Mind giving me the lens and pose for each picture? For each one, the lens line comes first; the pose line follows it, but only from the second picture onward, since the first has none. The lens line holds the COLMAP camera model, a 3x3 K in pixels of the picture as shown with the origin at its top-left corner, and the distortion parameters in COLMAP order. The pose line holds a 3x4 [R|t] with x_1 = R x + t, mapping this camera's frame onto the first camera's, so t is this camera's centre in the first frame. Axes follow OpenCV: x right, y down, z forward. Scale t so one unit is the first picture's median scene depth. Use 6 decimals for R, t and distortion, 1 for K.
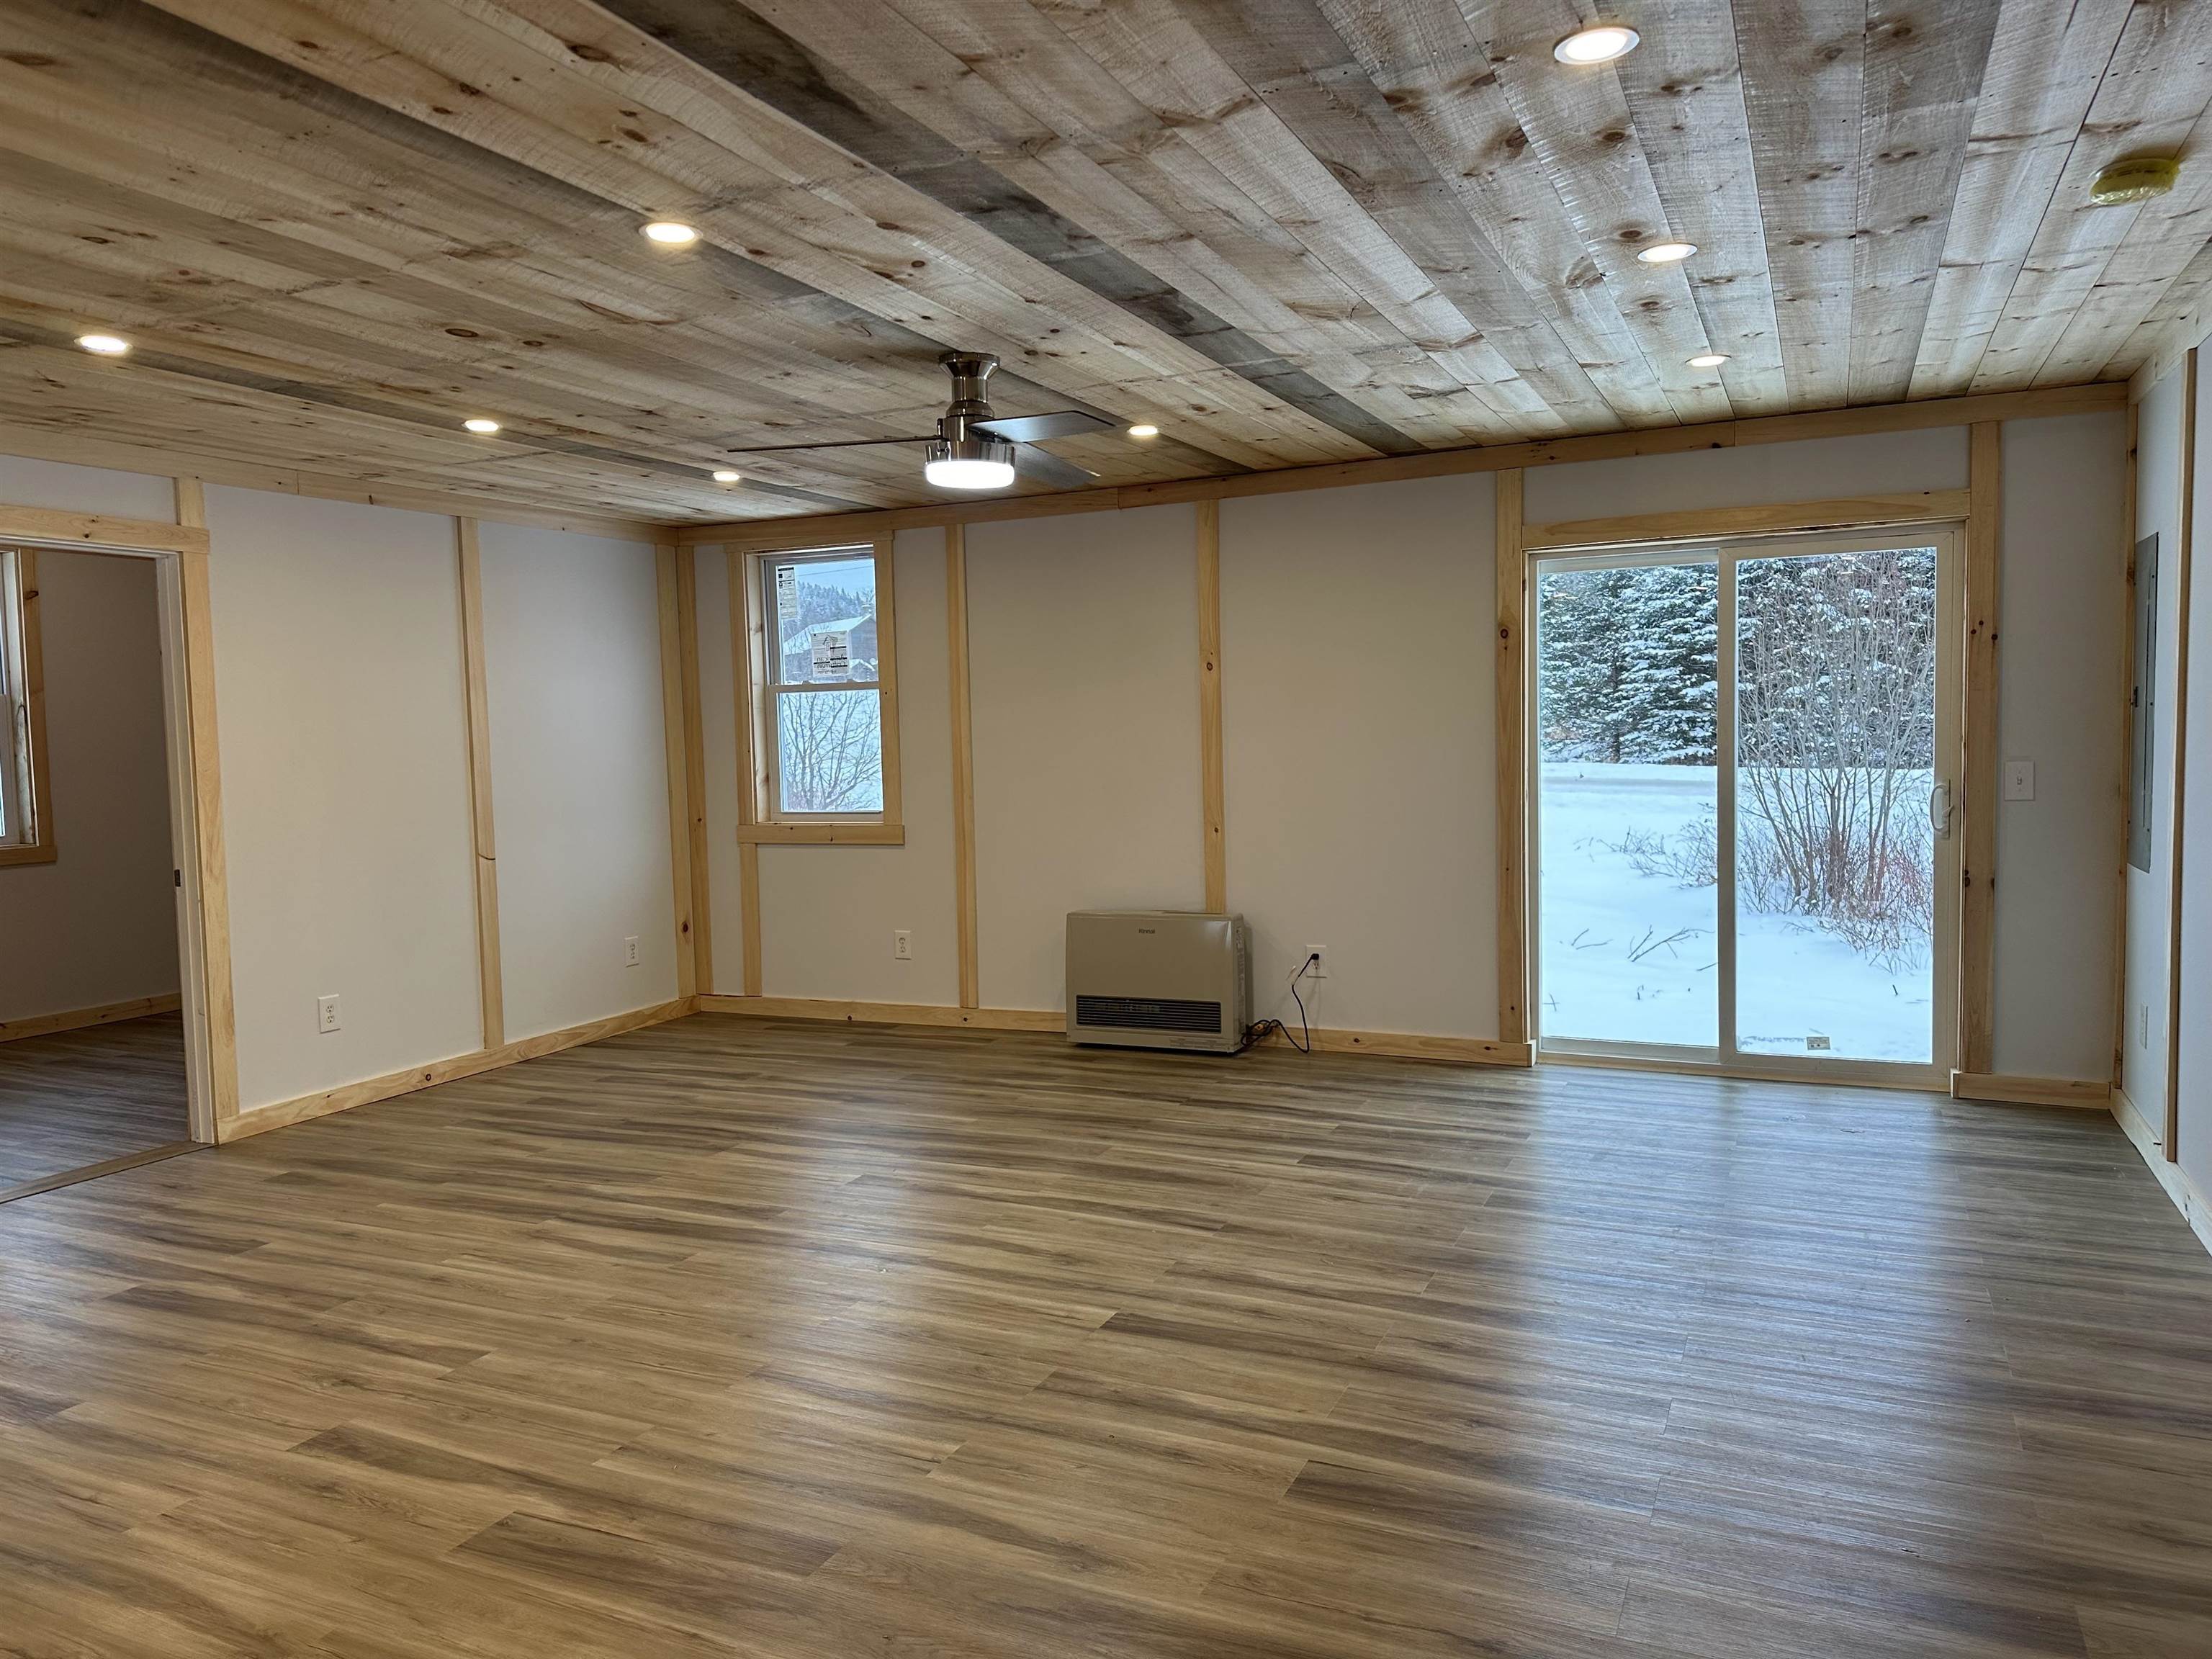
lens RADIAL K [[1536.2, 0, 1106.1], [0, 1536.2, 831.5], [0, 0, 1]] dist [0.004720, -0.000454]
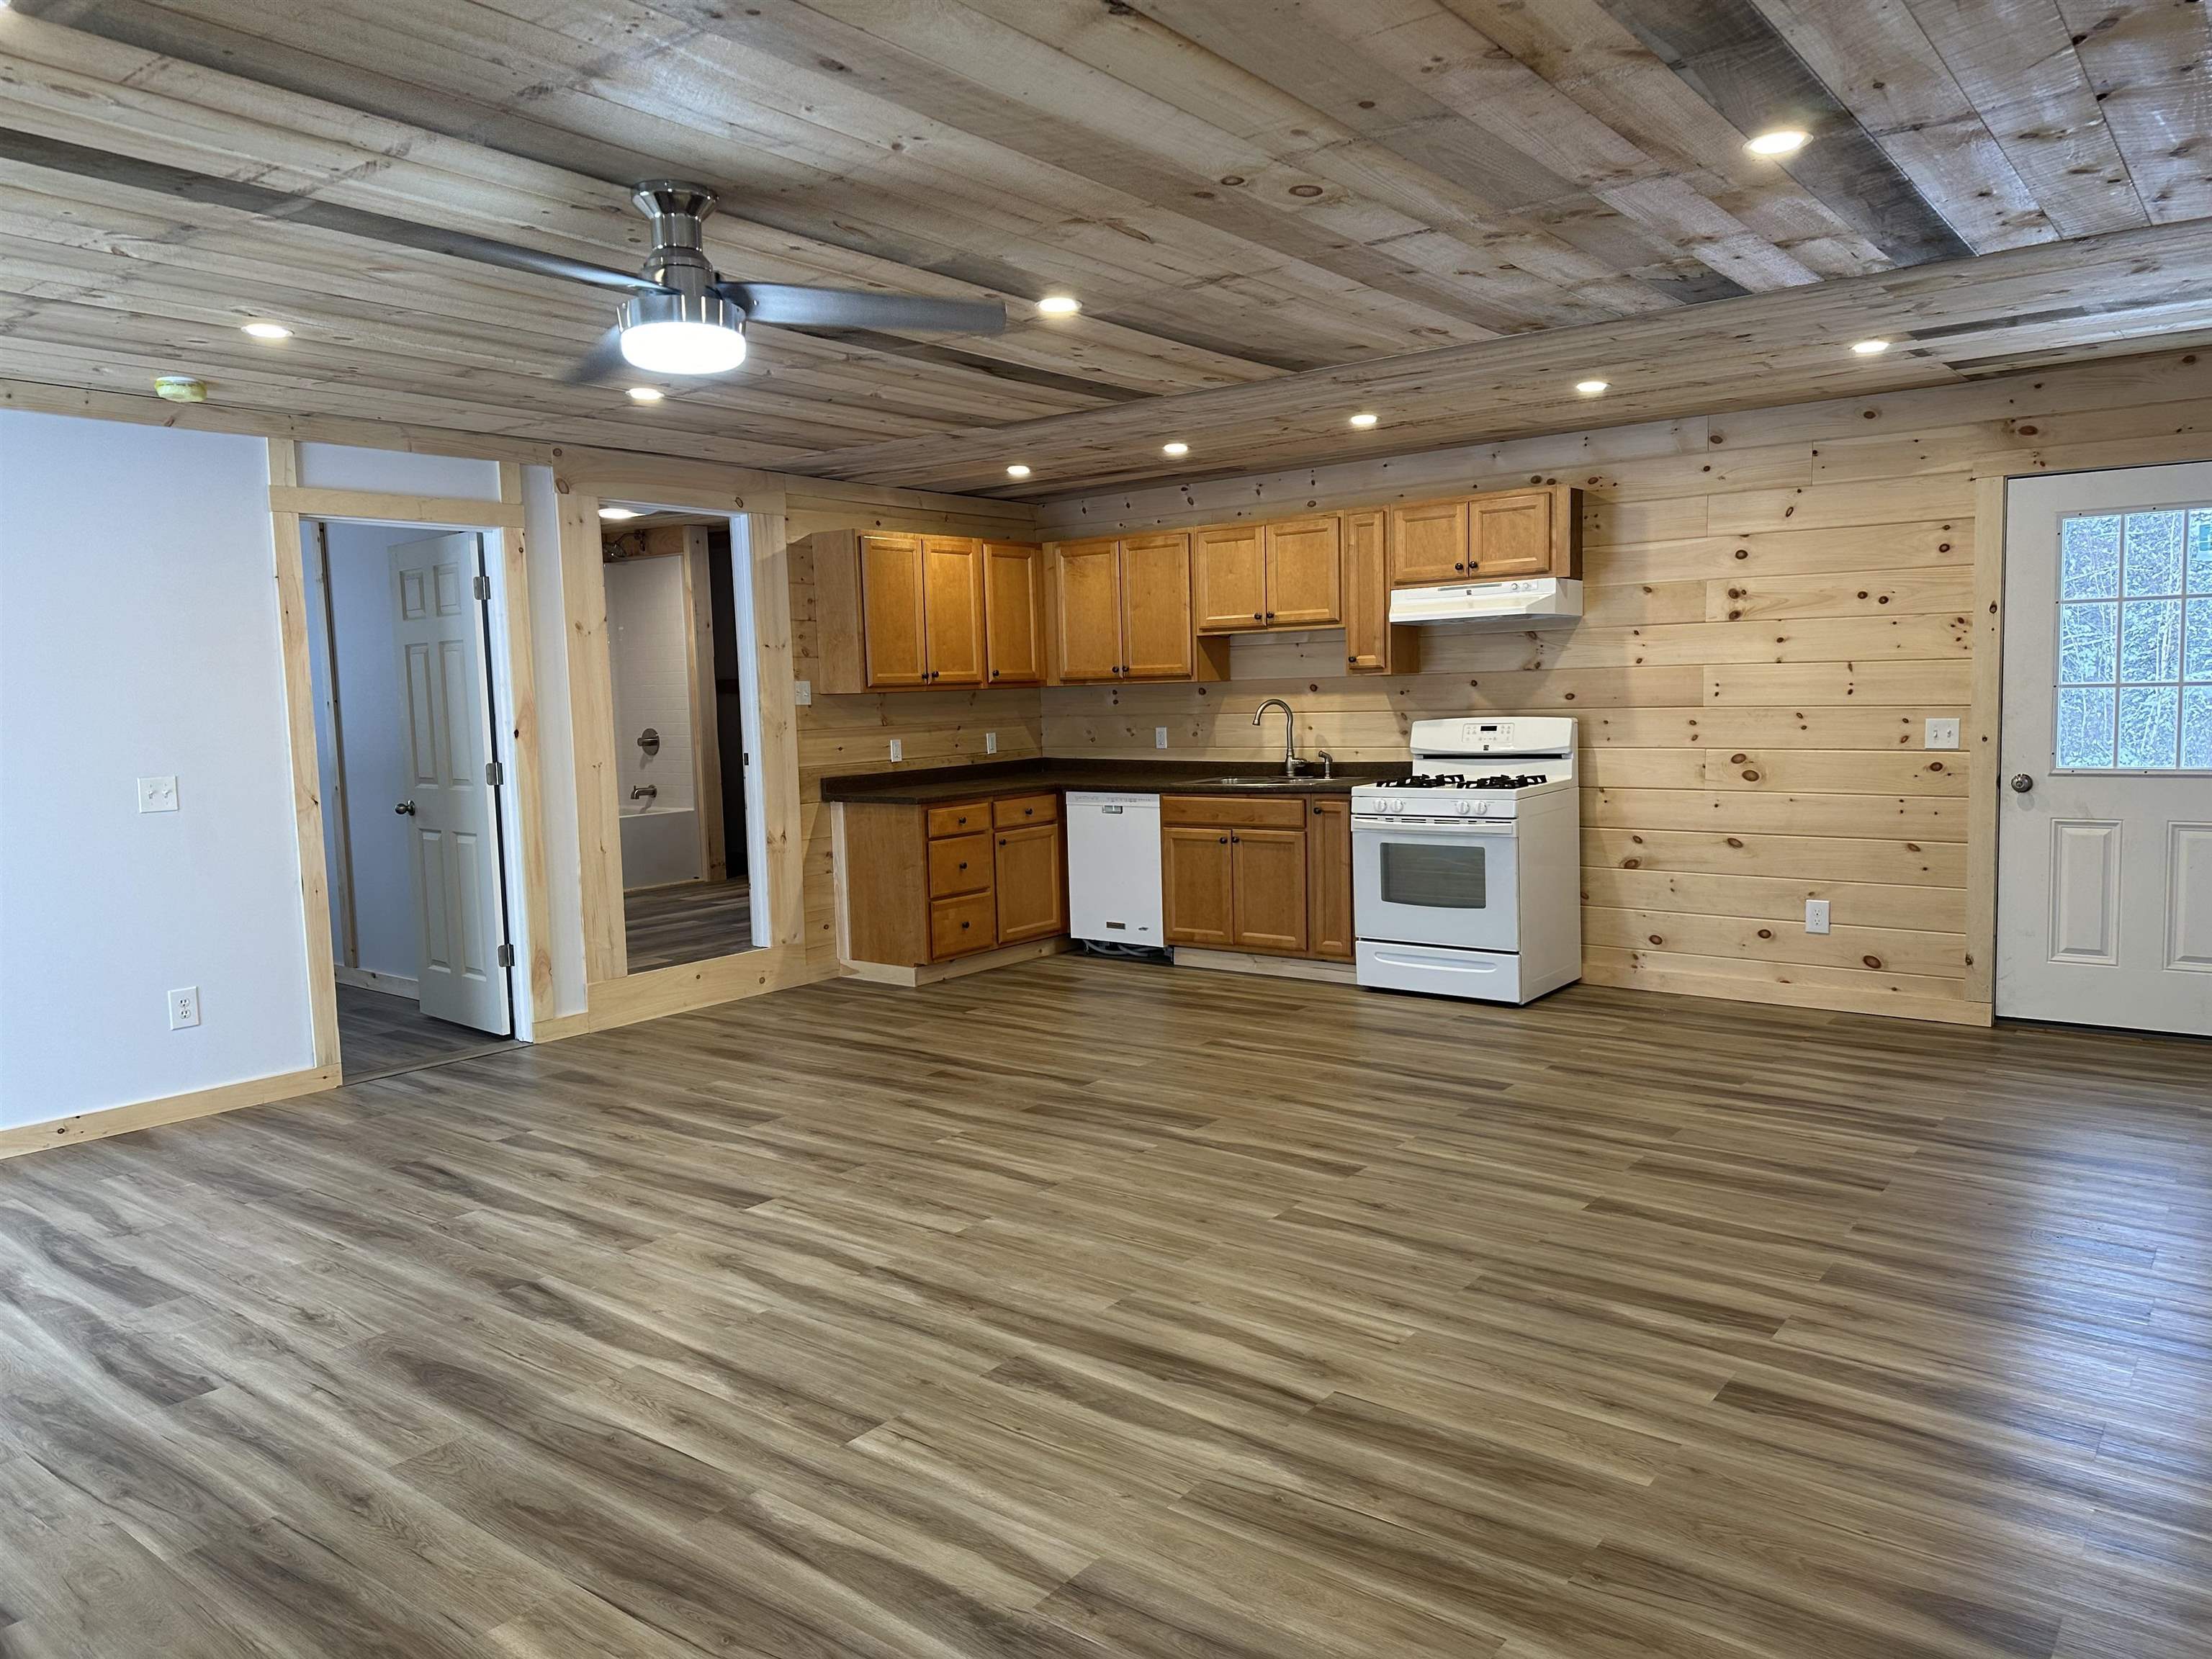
lens RADIAL K [[1536.2, 0, 1106.1], [0, 1536.2, 831.5], [0, 0, 1]] dist [0.004720, -0.000454]
pose [[-0.972145, 0.024294, 0.233120, -0.477557], [0.061610, 0.986124, 0.154156, -0.113598], [-0.226140, 0.164225, -0.960152, 1.797166]]
